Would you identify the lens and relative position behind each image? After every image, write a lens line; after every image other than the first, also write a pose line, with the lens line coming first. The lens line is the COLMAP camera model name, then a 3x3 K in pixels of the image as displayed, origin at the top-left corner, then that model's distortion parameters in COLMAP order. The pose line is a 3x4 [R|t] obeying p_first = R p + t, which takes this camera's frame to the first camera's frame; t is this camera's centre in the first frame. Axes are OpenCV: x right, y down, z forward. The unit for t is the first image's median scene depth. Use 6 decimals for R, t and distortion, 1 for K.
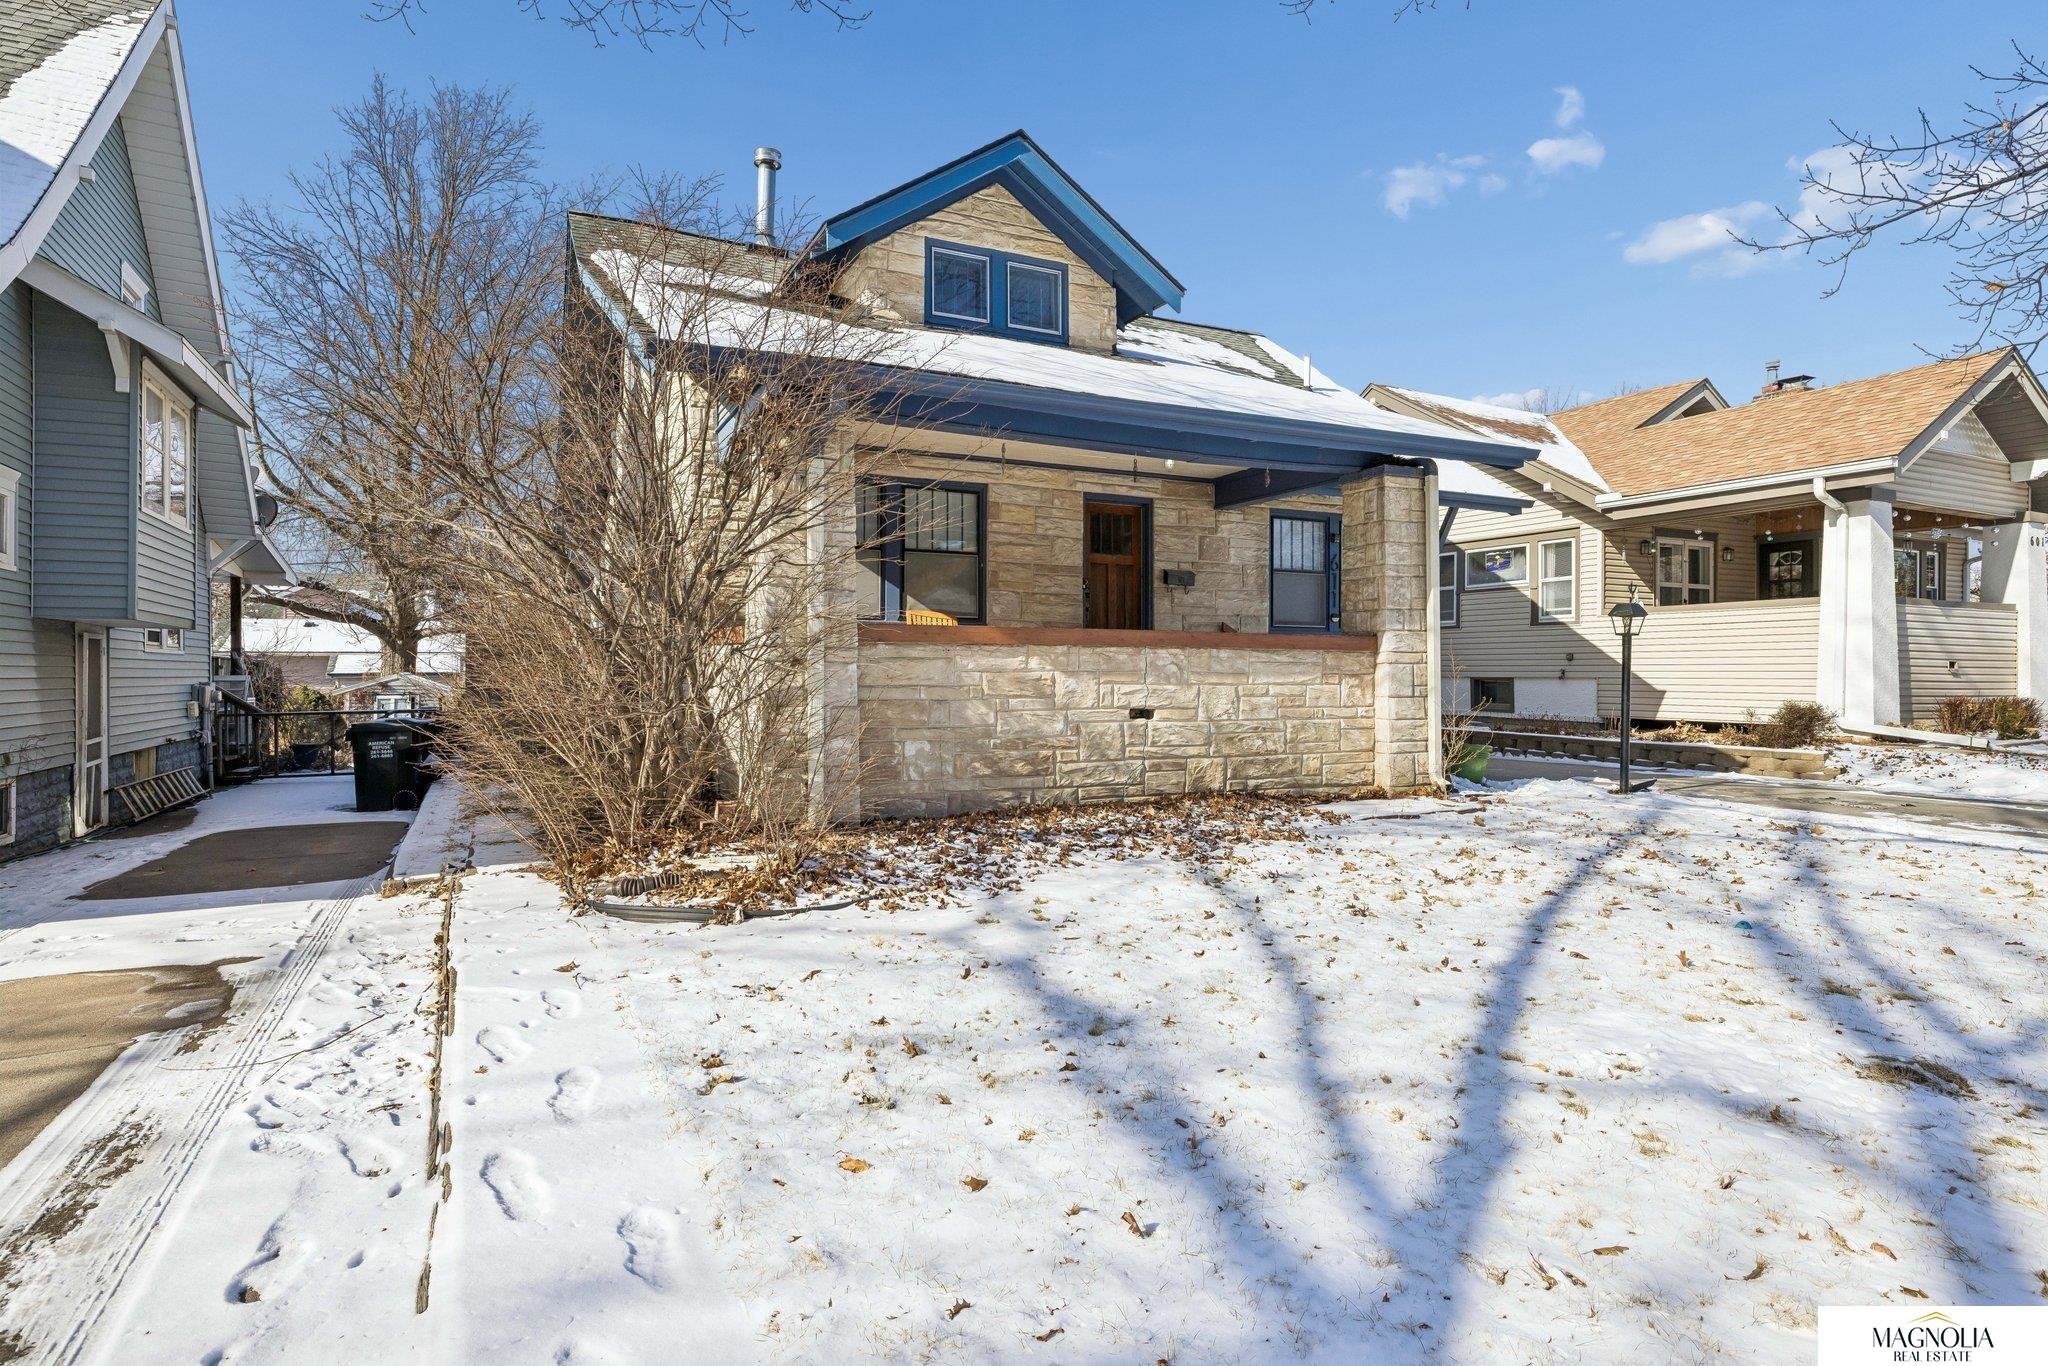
lens RADIAL K [[1062.4, 0, 1023.4], [0, 1062.4, 682.1], [0, 0, 1]] dist [-0.006771, 0.000009]
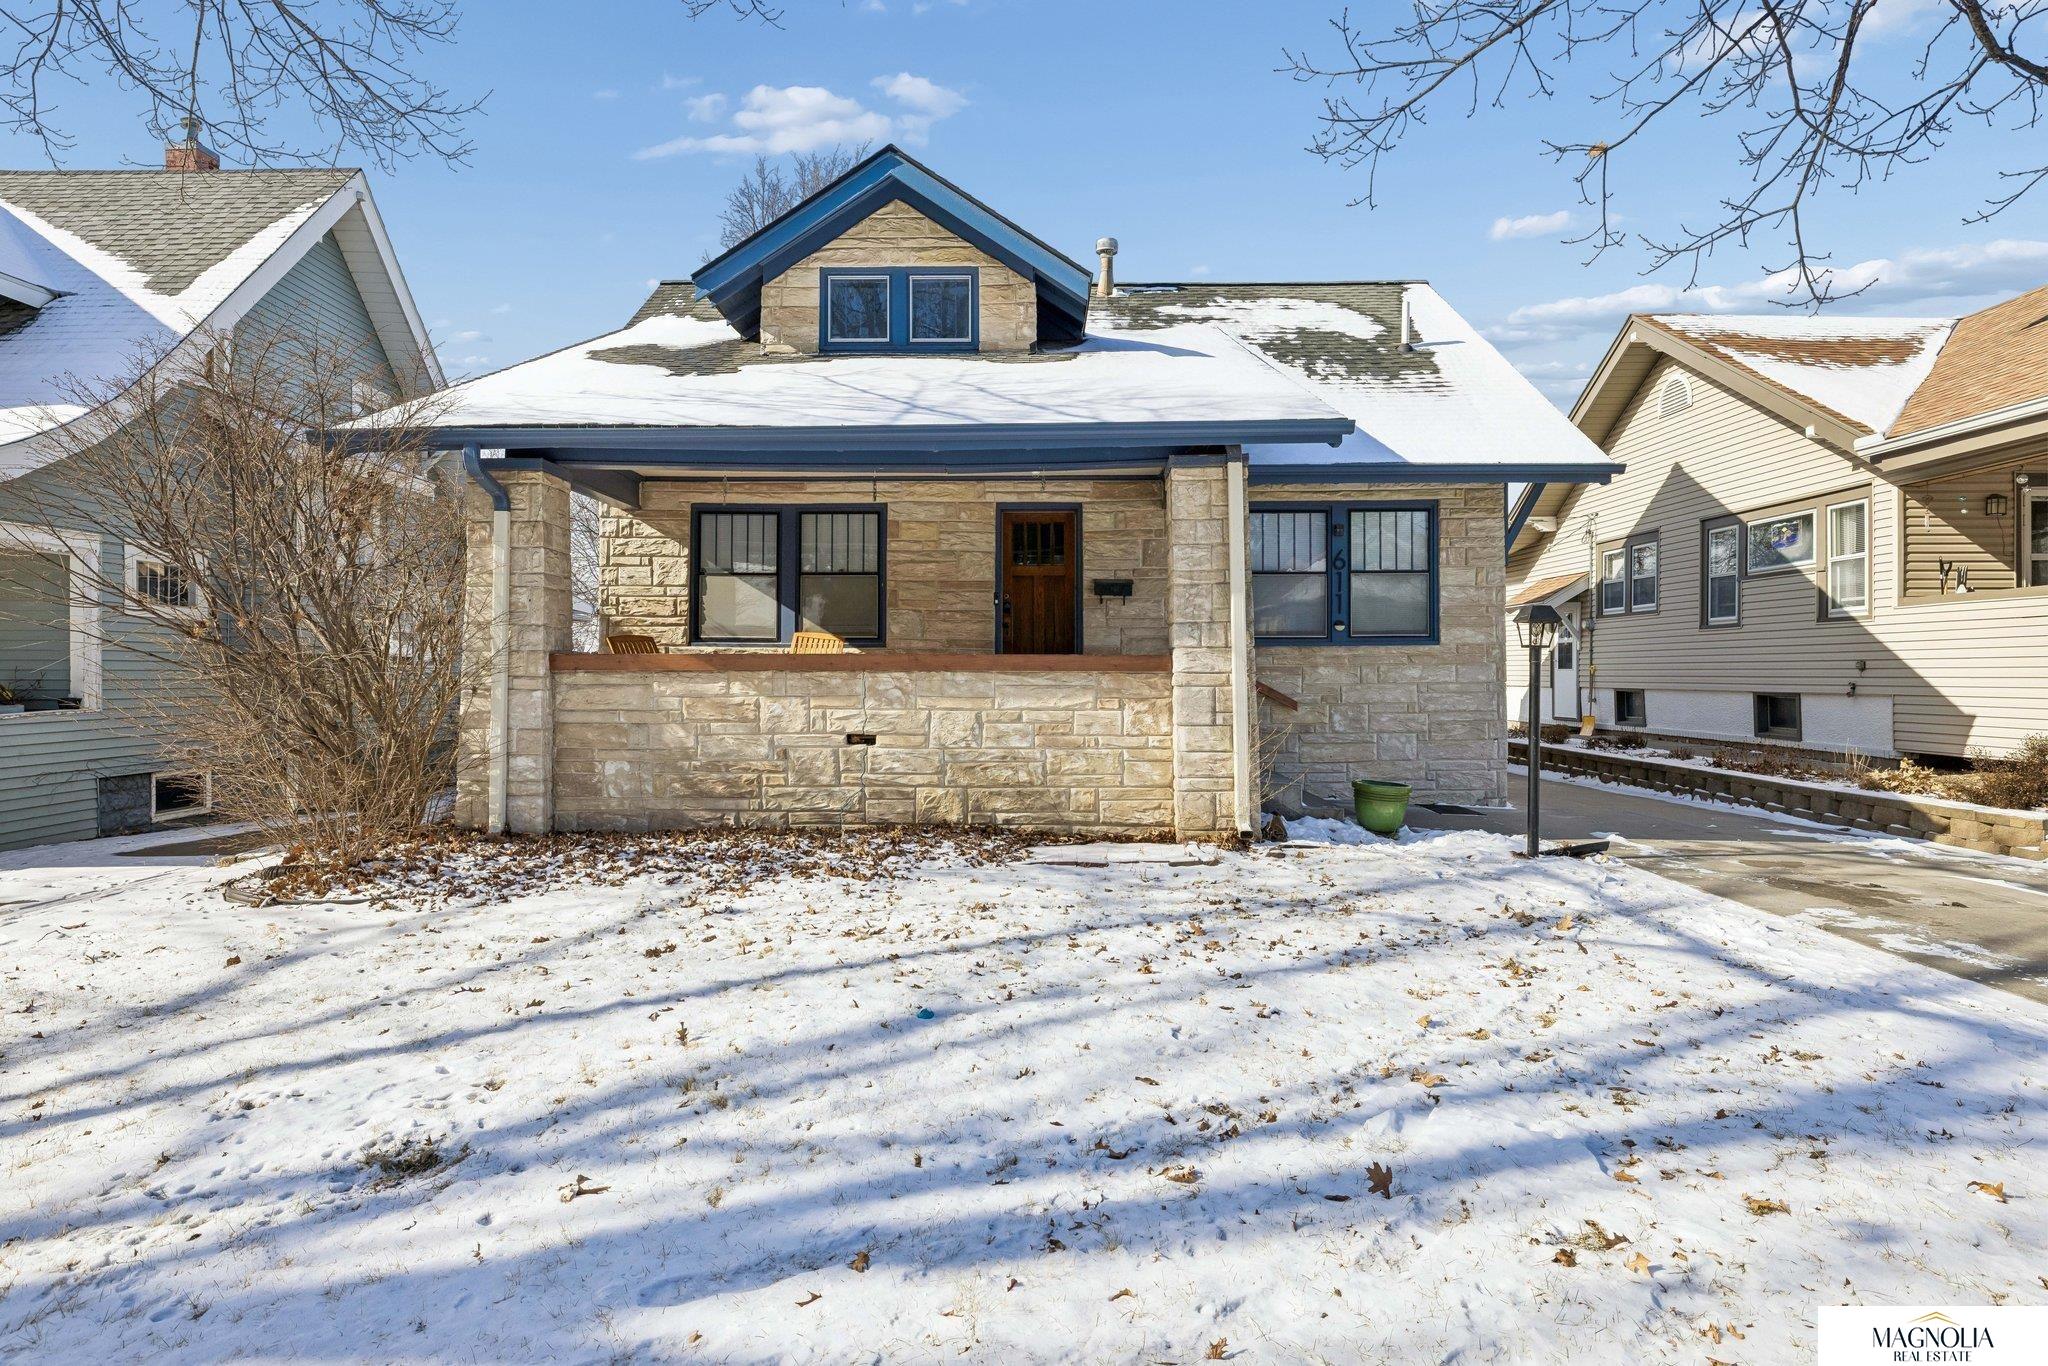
lens RADIAL K [[1140.4, 0, 1023.7], [0, 1140.4, 678.4], [0, 0, 1]] dist [0.000561, -0.000129]
pose [[0.896536, -0.002705, -0.442962, 0.572243], [-0.000492, 0.999975, -0.007102, -0.015191], [0.442970, 0.006585, 0.896512, 0.102695]]
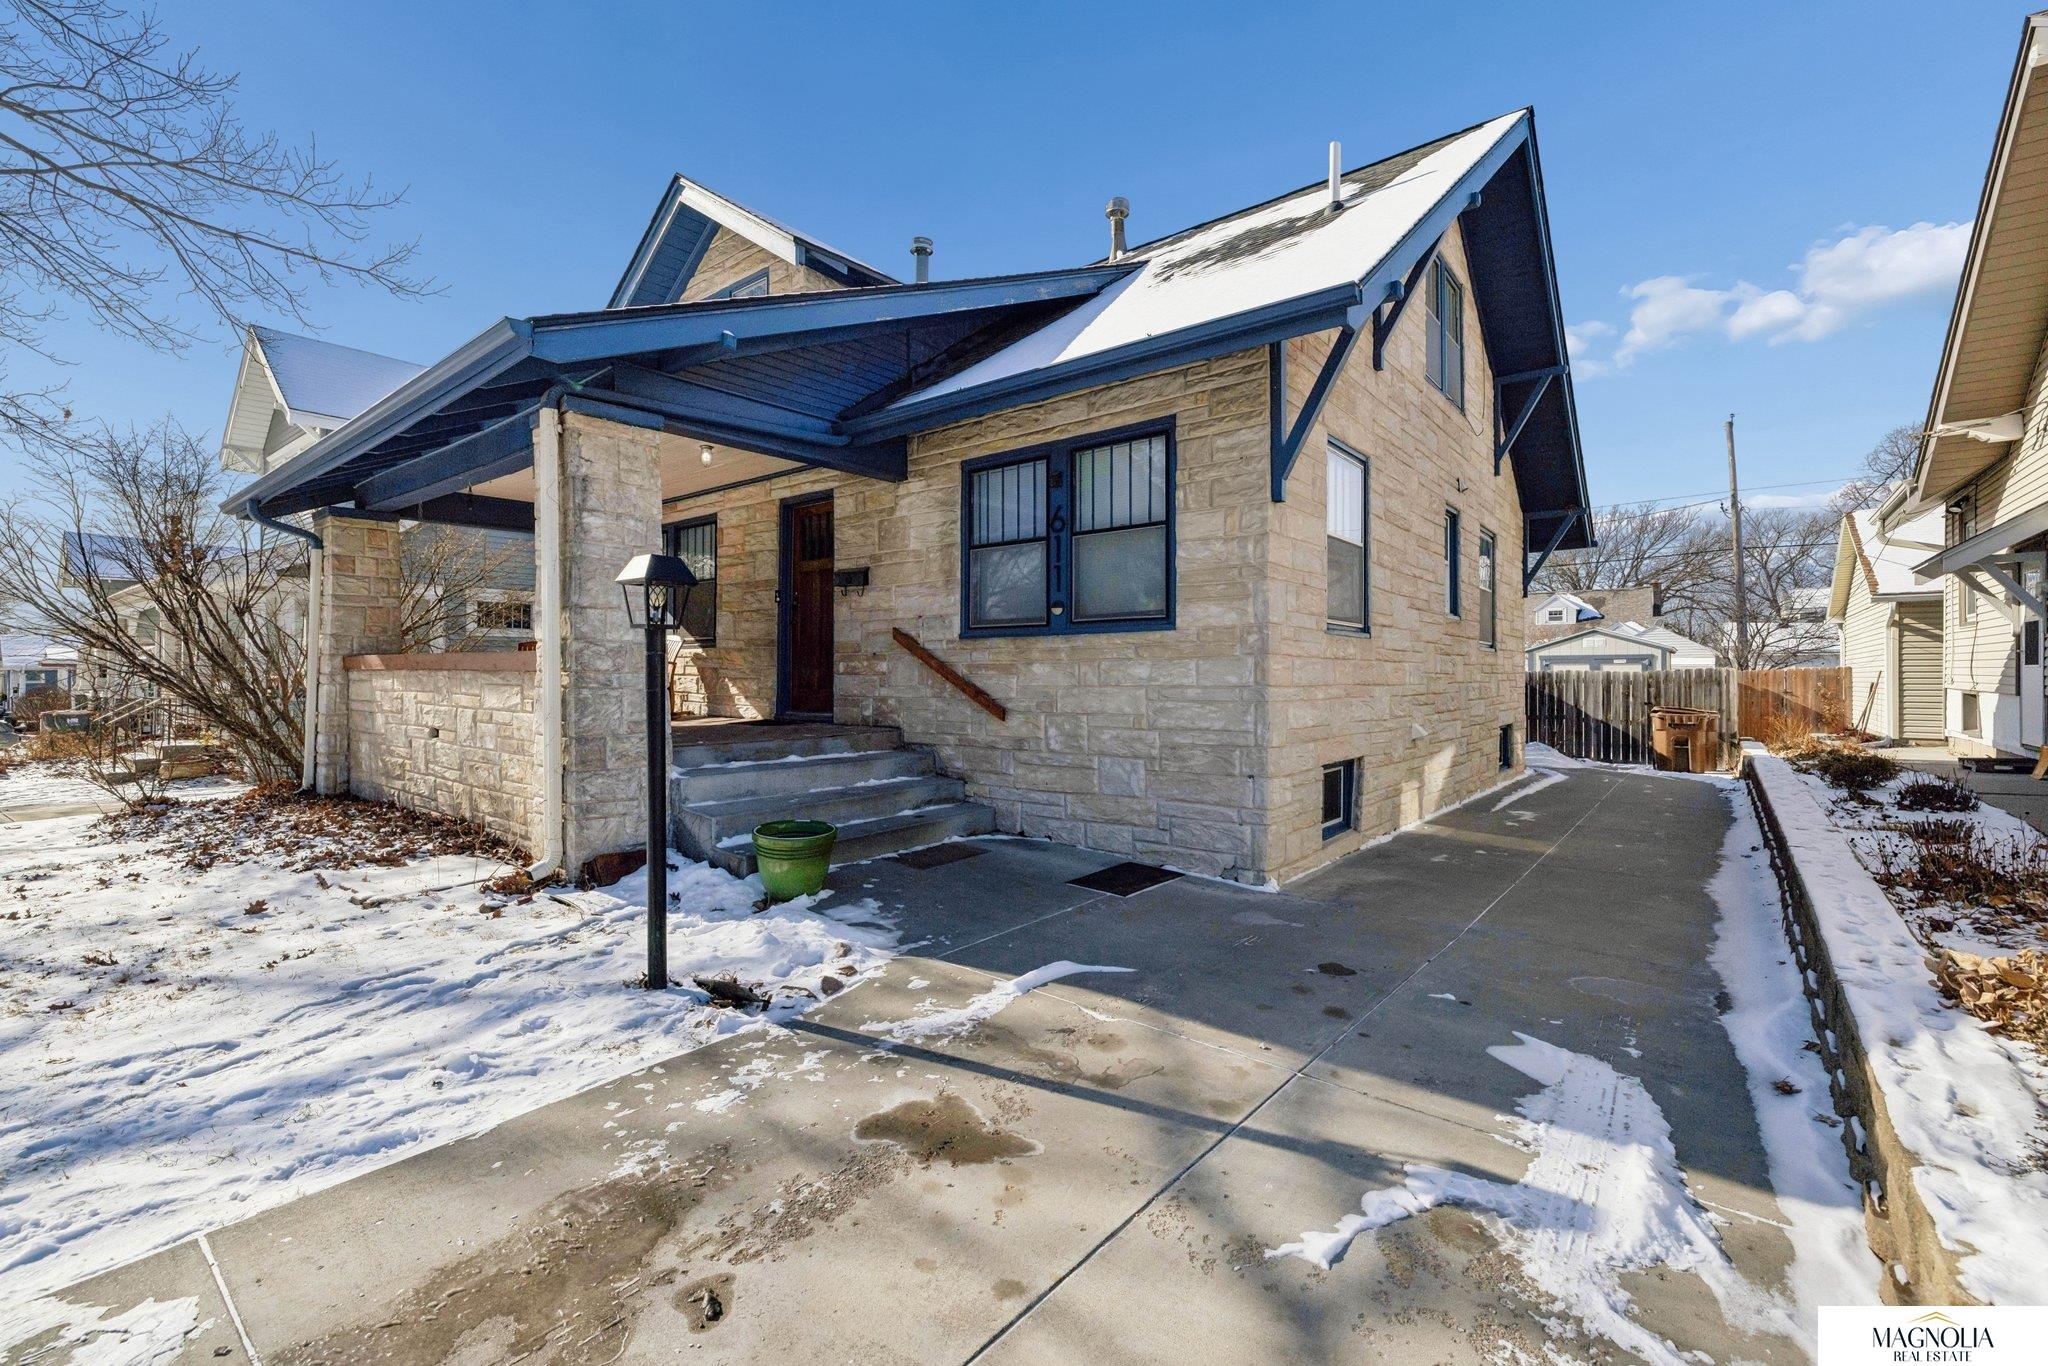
lens RADIAL K [[888.8, 0, 1014.0], [0, 888.8, 677.2], [0, 0, 1]] dist [0.000818, 0.000021]
pose [[0.415437, -0.001277, -0.909621, 0.924512], [-0.010579, 0.999925, -0.006235, -0.020226], [0.909561, 0.012213, 0.415392, 0.931047]]
